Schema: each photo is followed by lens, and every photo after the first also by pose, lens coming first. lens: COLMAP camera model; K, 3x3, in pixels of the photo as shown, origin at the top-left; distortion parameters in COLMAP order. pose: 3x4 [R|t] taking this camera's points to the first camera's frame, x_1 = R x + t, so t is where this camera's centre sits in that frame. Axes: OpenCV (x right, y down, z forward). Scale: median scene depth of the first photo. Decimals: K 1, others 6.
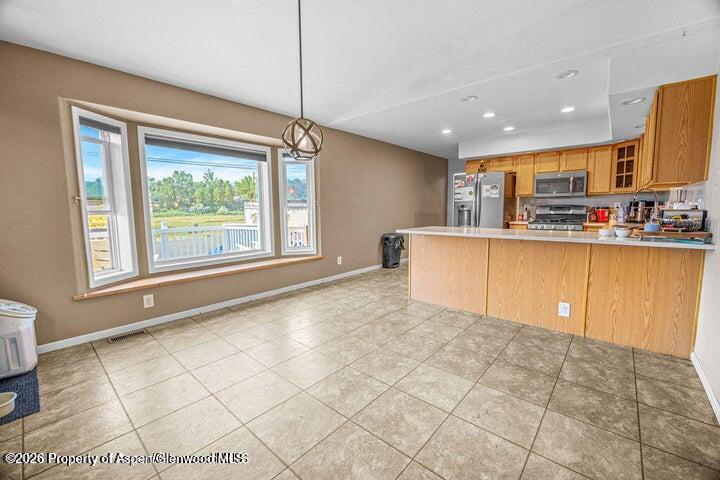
lens RADIAL K [[297.8, 0, 360.3], [0, 297.8, 238.4], [0, 0, 1]] dist [-0.014130, 0.000583]
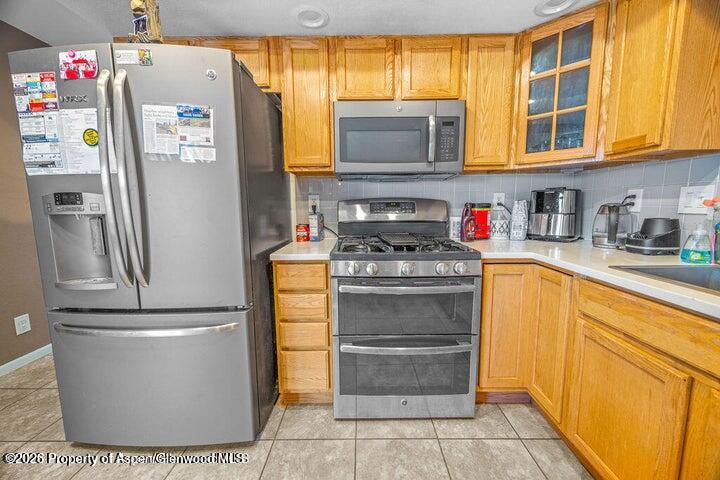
lens RADIAL K [[285.7, 0, 360.2], [0, 285.7, 237.8], [0, 0, 1]] dist [0.007825, -0.000047]
pose [[0.753977, -0.075381, 0.652562, 0.477783], [0.063903, 0.997099, 0.041347, -0.095318], [-0.653786, 0.010526, 0.756607, 0.901605]]
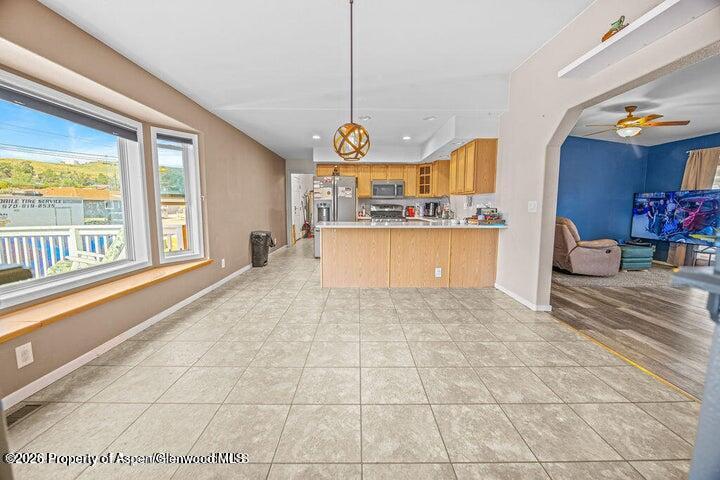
lens RADIAL K [[297.8, 0, 360.3], [0, 297.8, 238.4], [0, 0, 1]] dist [-0.014130, 0.000583]
pose [[0.746290, -0.060912, 0.662828, -0.401947], [0.057198, 0.997989, 0.027312, -0.000943], [-0.663159, 0.017530, 0.748274, 0.068354]]
